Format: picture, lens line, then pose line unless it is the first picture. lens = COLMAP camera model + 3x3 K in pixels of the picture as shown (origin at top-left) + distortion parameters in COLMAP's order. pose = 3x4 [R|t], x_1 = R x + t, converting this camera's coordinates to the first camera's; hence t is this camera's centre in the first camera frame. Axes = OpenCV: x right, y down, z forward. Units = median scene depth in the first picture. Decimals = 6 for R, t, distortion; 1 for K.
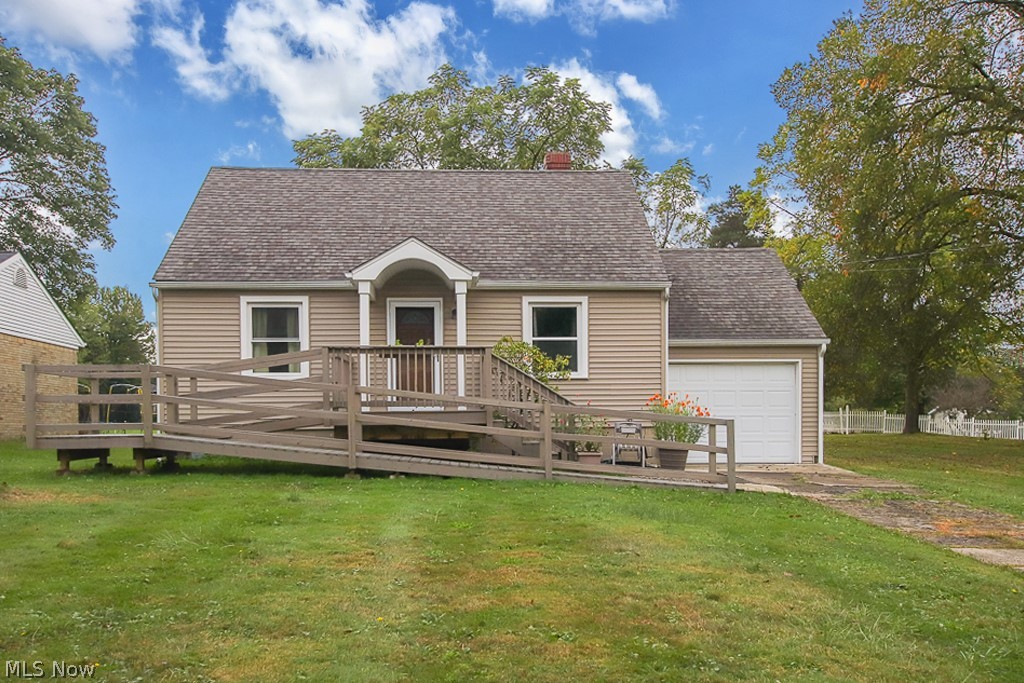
lens RADIAL K [[954.7, 0, 512.1], [0, 954.7, 368.0], [0, 0, 1]] dist [0.050350, 0.004900]
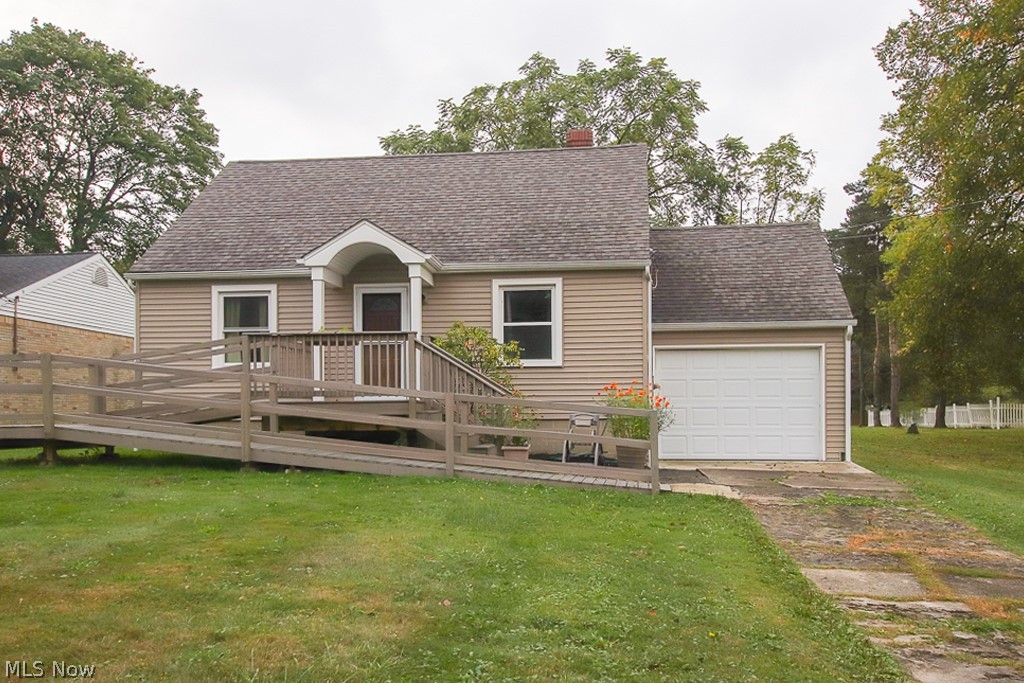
lens RADIAL K [[933.5, 0, 512.0], [0, 933.5, 341.5], [0, 0, 1]] dist [0.049034, 0.007659]
pose [[0.981144, -0.011702, -0.192922, 0.207149], [0.007824, 0.999752, -0.020853, 0.005538], [0.193118, 0.018950, 0.980992, 0.101986]]
